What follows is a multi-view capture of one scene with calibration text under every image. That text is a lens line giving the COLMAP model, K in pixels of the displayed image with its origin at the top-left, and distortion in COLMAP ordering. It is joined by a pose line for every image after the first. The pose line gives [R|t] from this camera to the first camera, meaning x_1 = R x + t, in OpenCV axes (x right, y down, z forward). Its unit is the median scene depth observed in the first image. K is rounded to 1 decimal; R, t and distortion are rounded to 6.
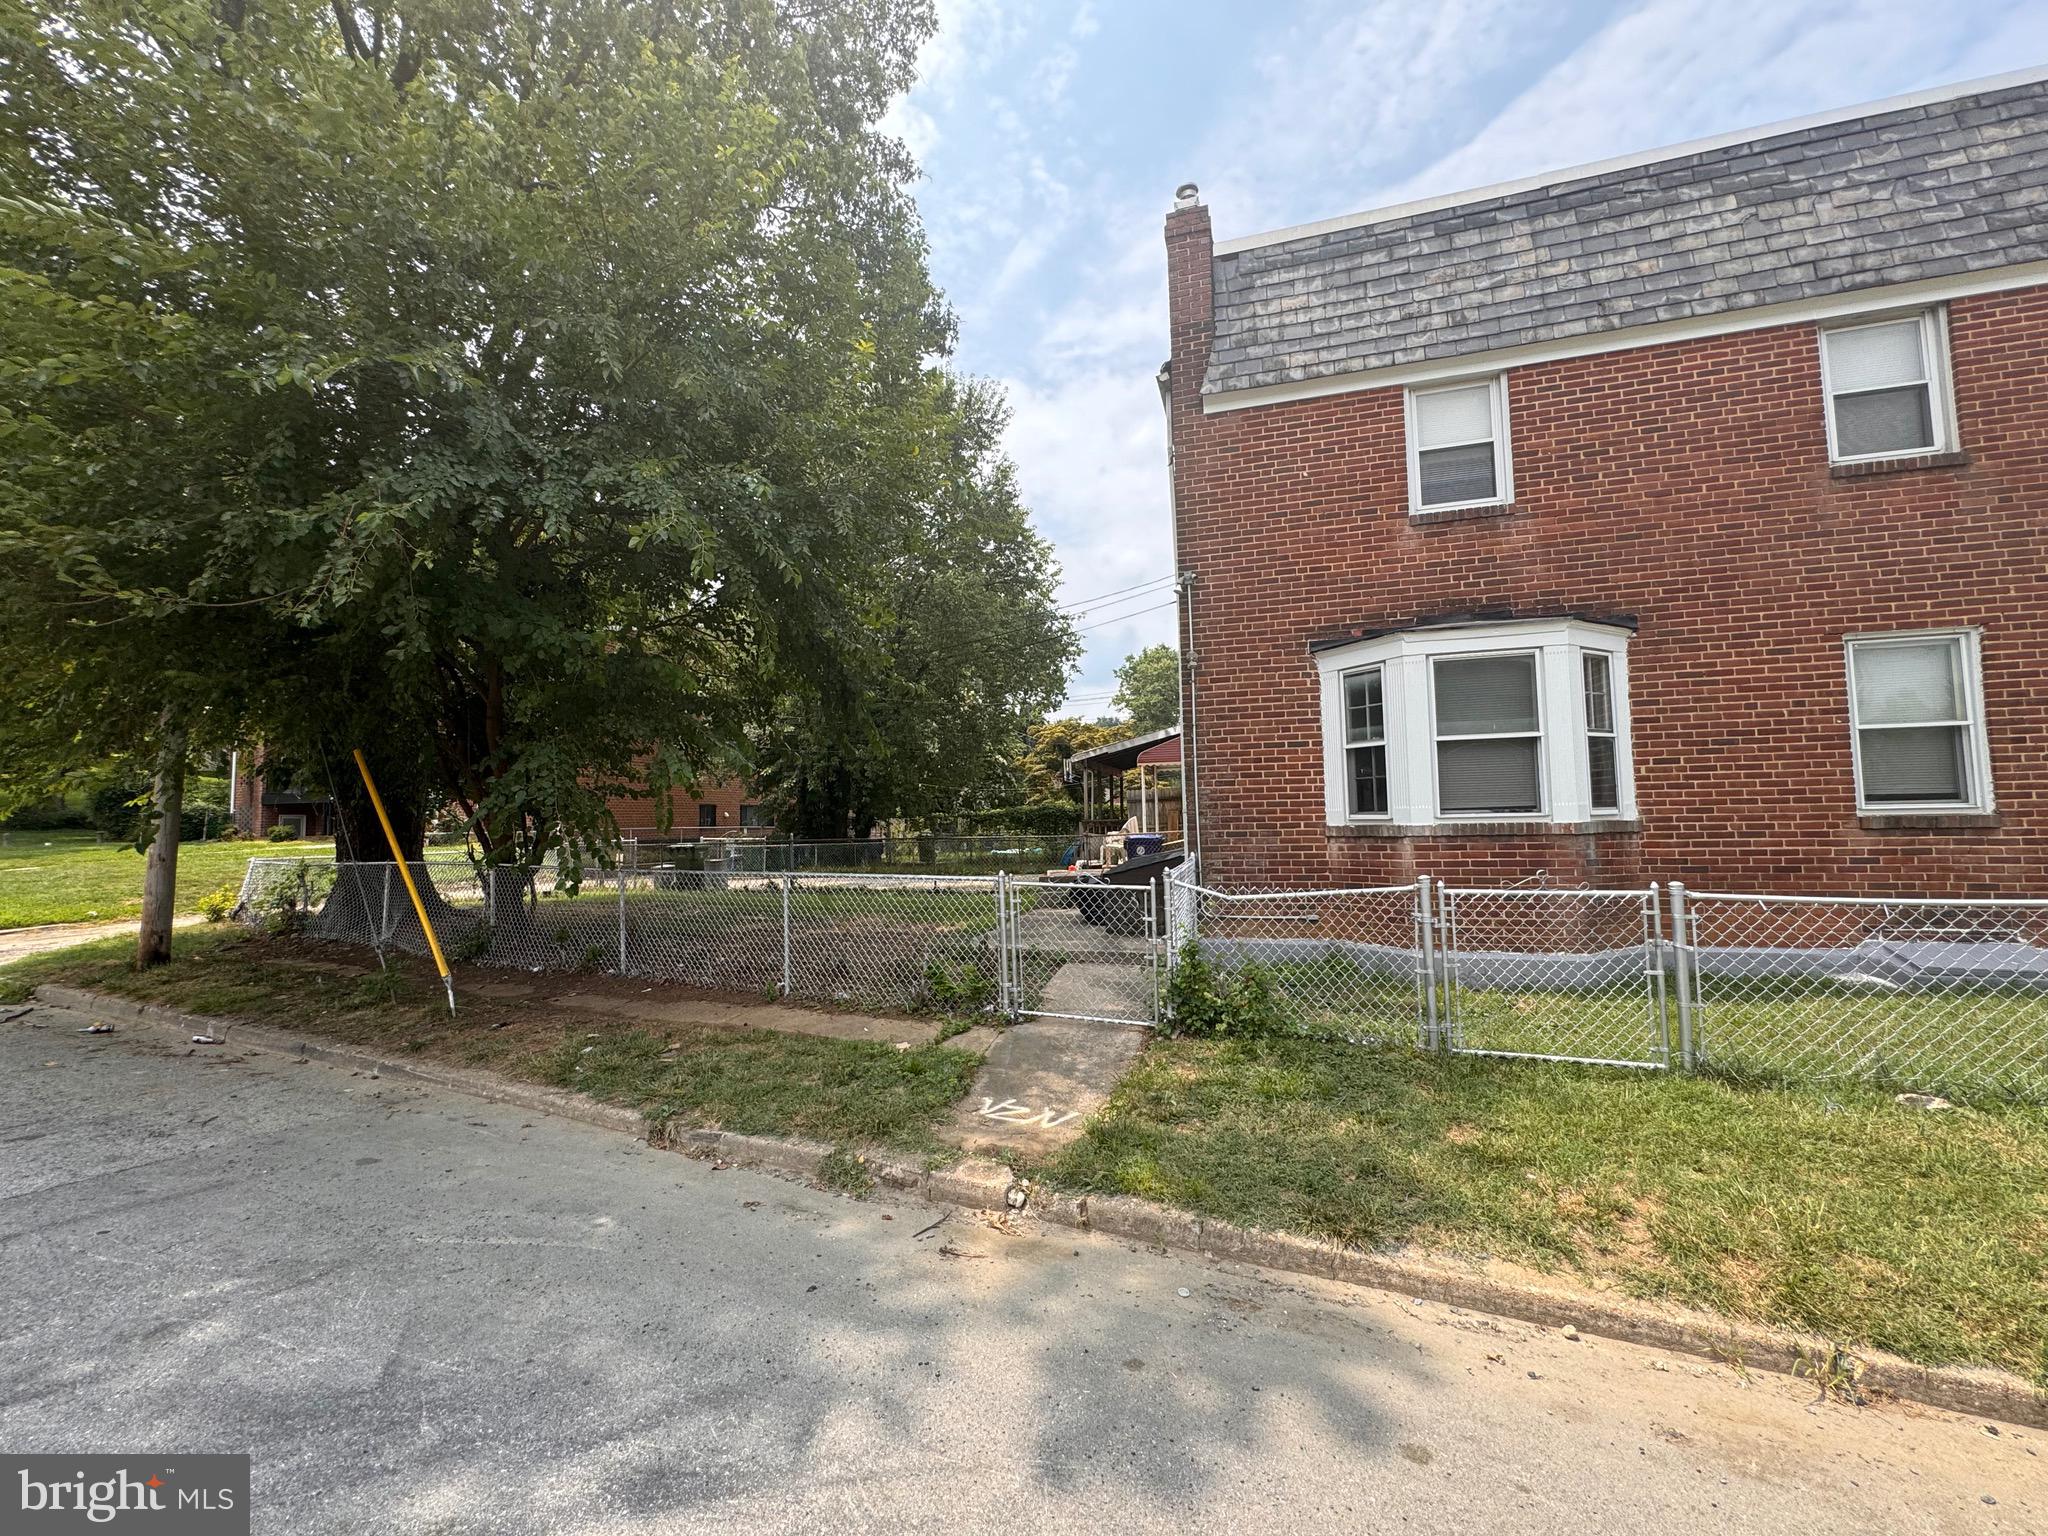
lens RADIAL K [[819.9, 0, 1029.0], [0, 819.9, 768.3], [0, 0, 1]] dist [-0.002355, 0.000194]
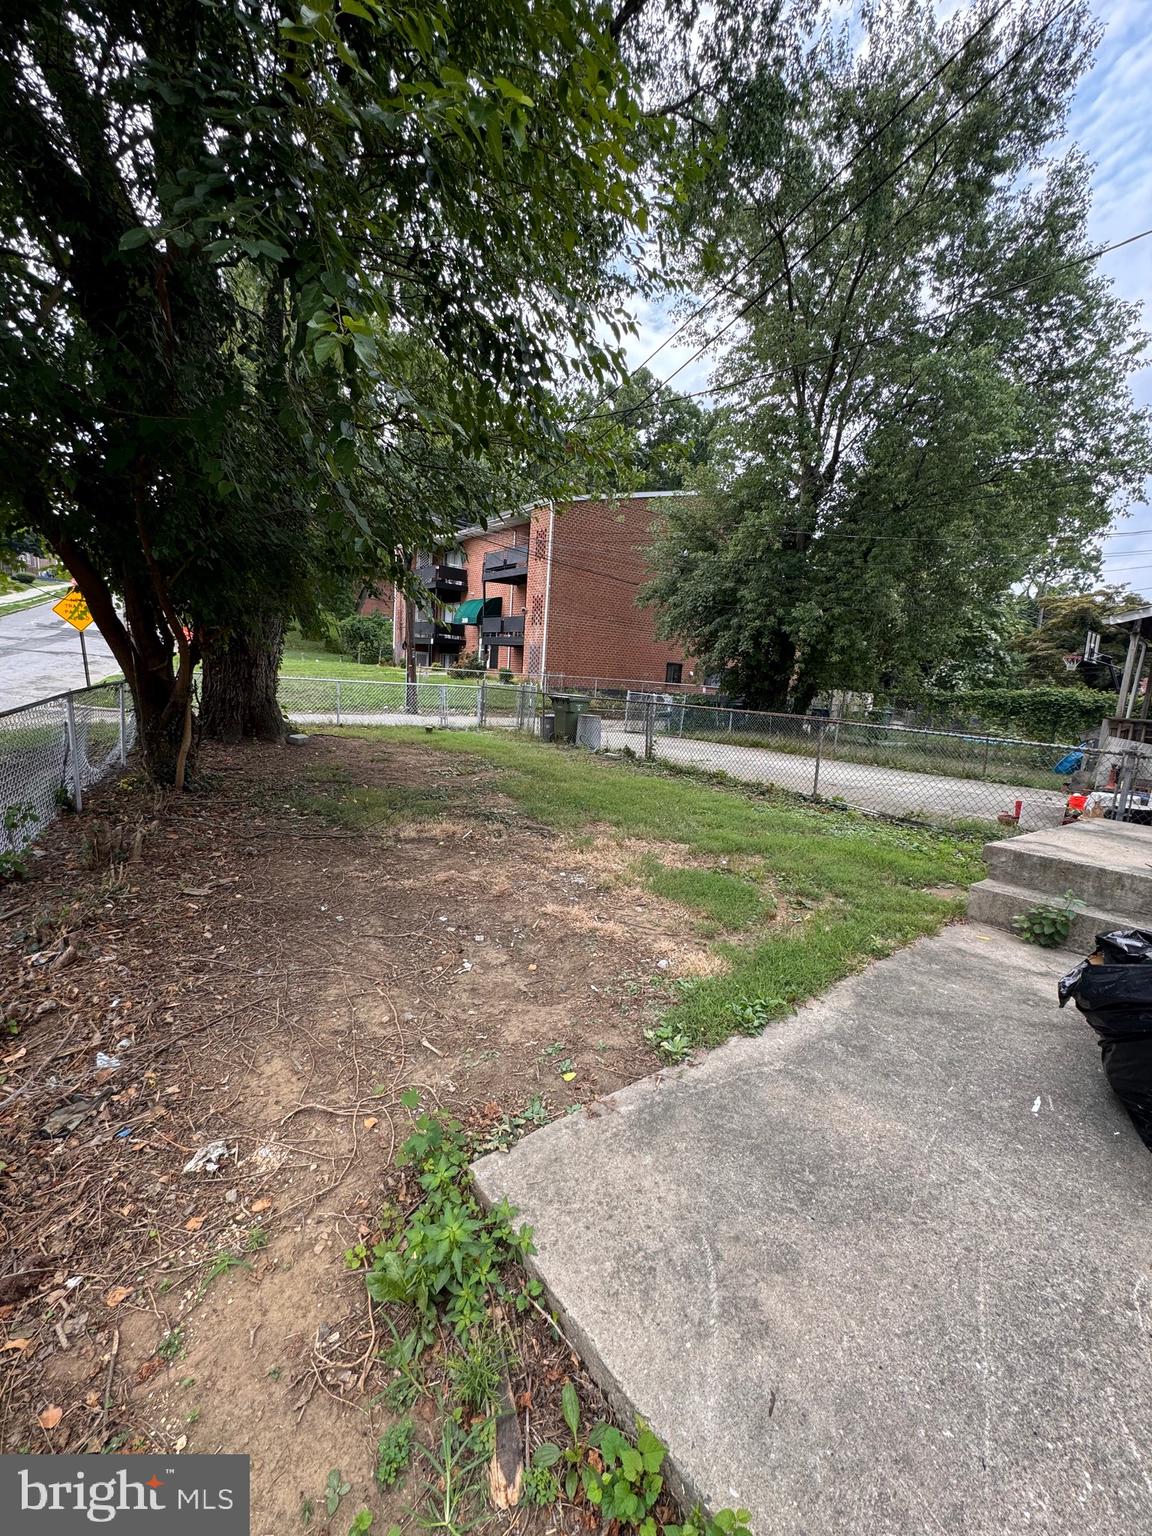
lens RADIAL K [[614.9, 0, 576.0], [0, 614.9, 768.0], [0, 0, 1]] dist [-0.002355, 0.000194]
pose [[0.802726, 0.161925, -0.573943, 0.008874], [-0.046006, 0.976377, 0.211117, 0.014846], [0.594570, -0.143064, 0.791214, 0.269953]]
